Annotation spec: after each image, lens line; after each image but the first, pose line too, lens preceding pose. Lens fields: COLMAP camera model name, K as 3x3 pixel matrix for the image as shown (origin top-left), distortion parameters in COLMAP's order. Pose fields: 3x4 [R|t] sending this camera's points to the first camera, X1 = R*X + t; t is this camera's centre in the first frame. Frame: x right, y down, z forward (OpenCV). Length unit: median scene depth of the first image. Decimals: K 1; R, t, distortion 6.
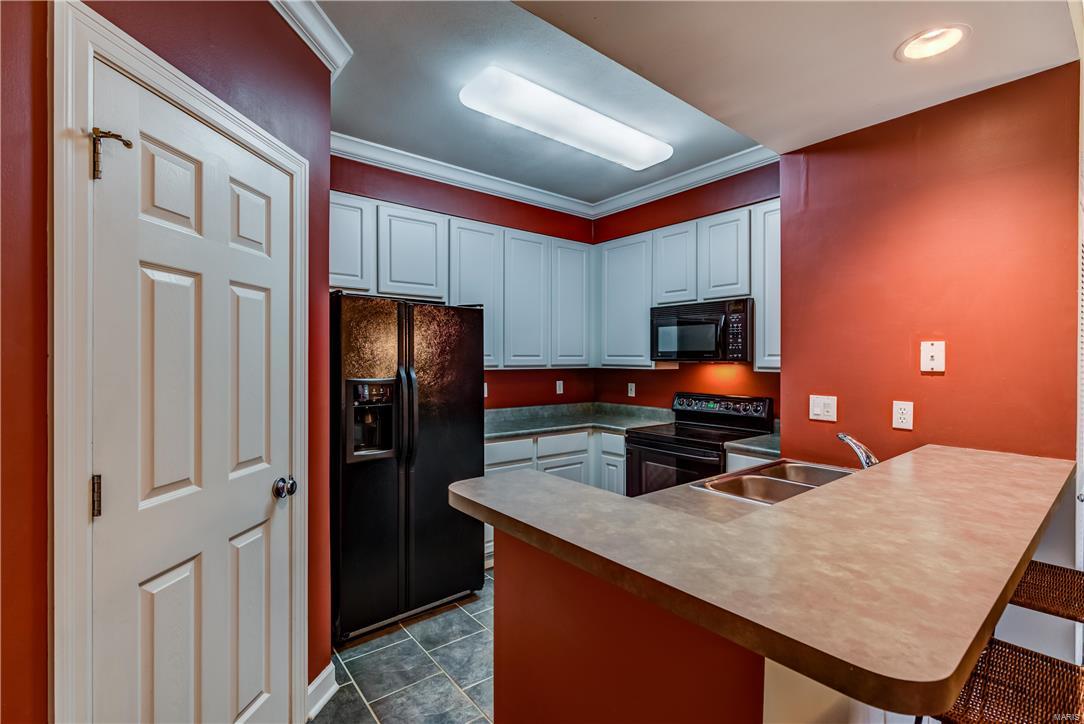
lens RADIAL K [[485.5, 0, 535.9], [0, 485.5, 360.6], [0, 0, 1]] dist [0.002846, 0.000084]
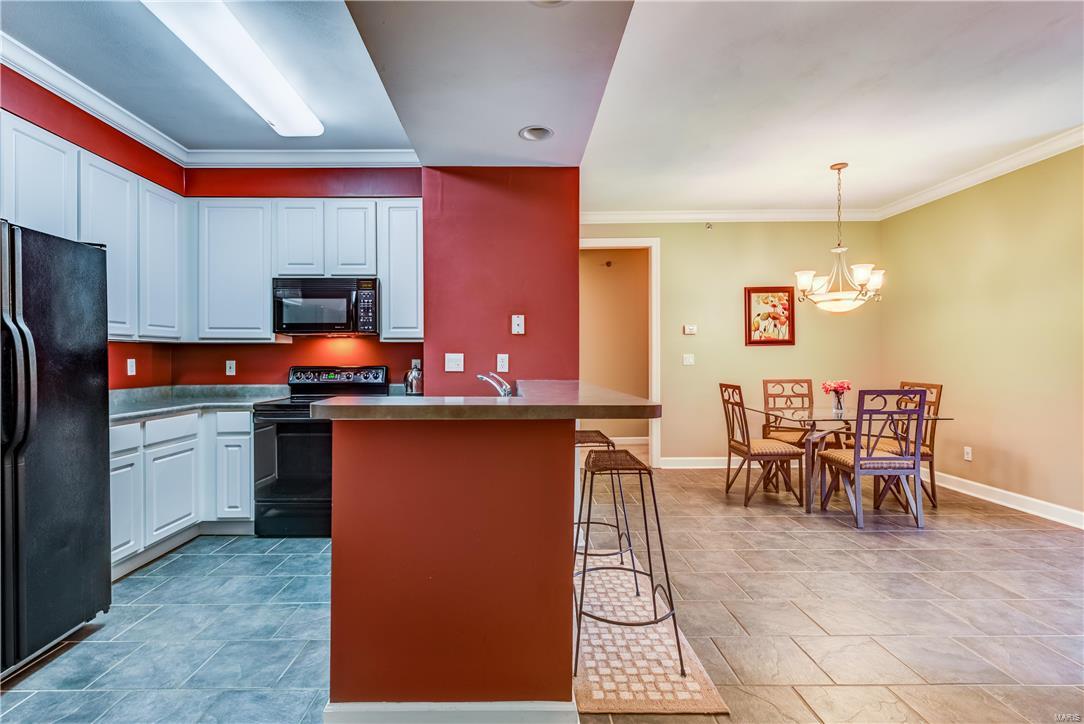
lens RADIAL K [[523.5, 0, 518.7], [0, 523.5, 357.3], [0, 0, 1]] dist [0.004012, -0.000673]
pose [[0.618431, -0.002539, 0.785835, -0.290363], [0.007315, 0.999970, -0.002526, 0.057087], [-0.785805, 0.007310, 0.618431, -0.029138]]
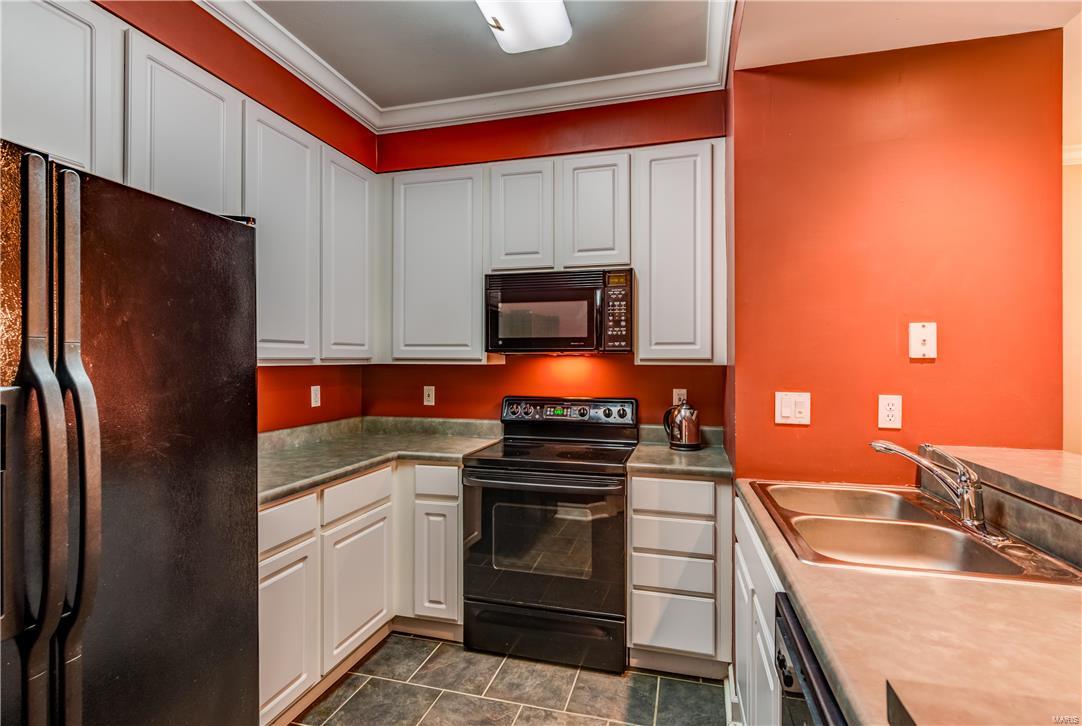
lens RADIAL K [[536.9, 0, 538.9], [0, 536.9, 356.6], [0, 0, 1]] dist [0.006702, 0.000089]
pose [[0.809467, 0.002307, 0.587161, -0.152773], [0.003194, 0.999960, -0.008332, 0.013905], [-0.587157, 0.008619, 0.809427, 0.354055]]
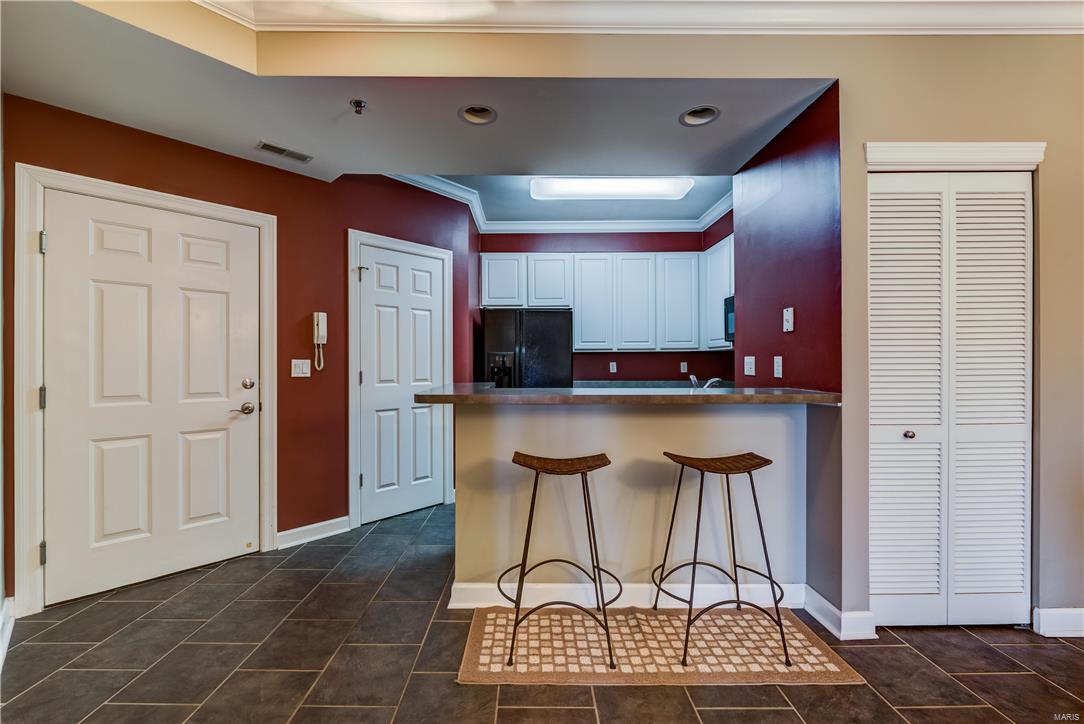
lens RADIAL K [[439.7, 0, 528.3], [0, 439.7, 363.3], [0, 0, 1]] dist [-0.001219, -0.000866]
pose [[0.782275, -0.006391, -0.622900, 0.557930], [0.003841, 0.999978, -0.005437, 0.061306], [0.622921, 0.001861, 0.782283, -0.188323]]
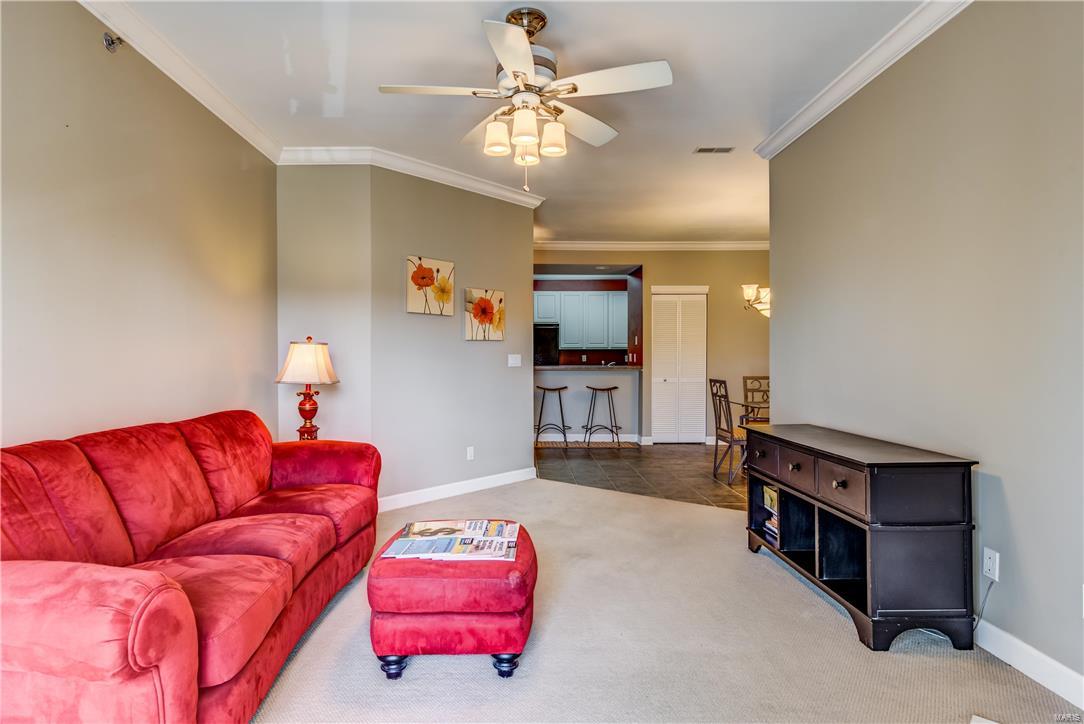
lens RADIAL K [[576.6, 0, 542.0], [0, 576.6, 362.0], [0, 0, 1]] dist [0.000205, -0.000044]
pose [[0.815108, 0.005503, -0.579284, 1.483048], [-0.001840, 0.999974, 0.006911, 0.065782], [0.579307, -0.004568, 0.815097, -1.537617]]
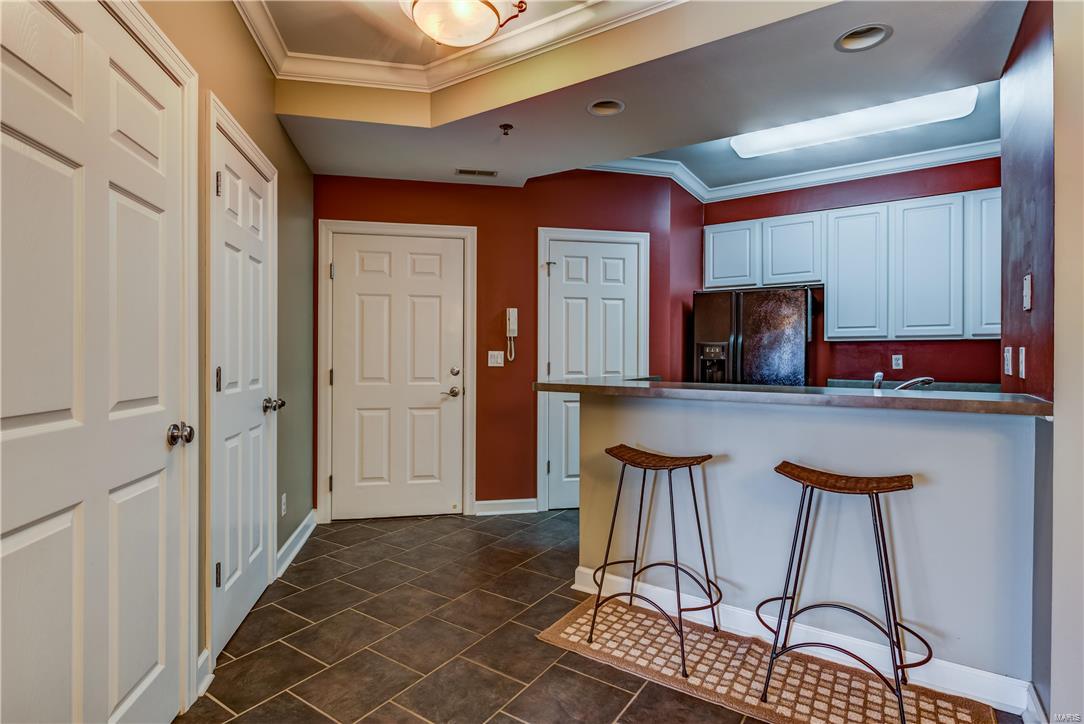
lens RADIAL K [[537.9, 0, 539.9], [0, 537.9, 355.5], [0, 0, 1]] dist [0.006702, 0.000089]
pose [[0.308807, -0.002653, -0.951121, 0.816993], [-0.004426, 0.999981, -0.004226, 0.062109], [0.951114, 0.005514, 0.308789, -0.070496]]
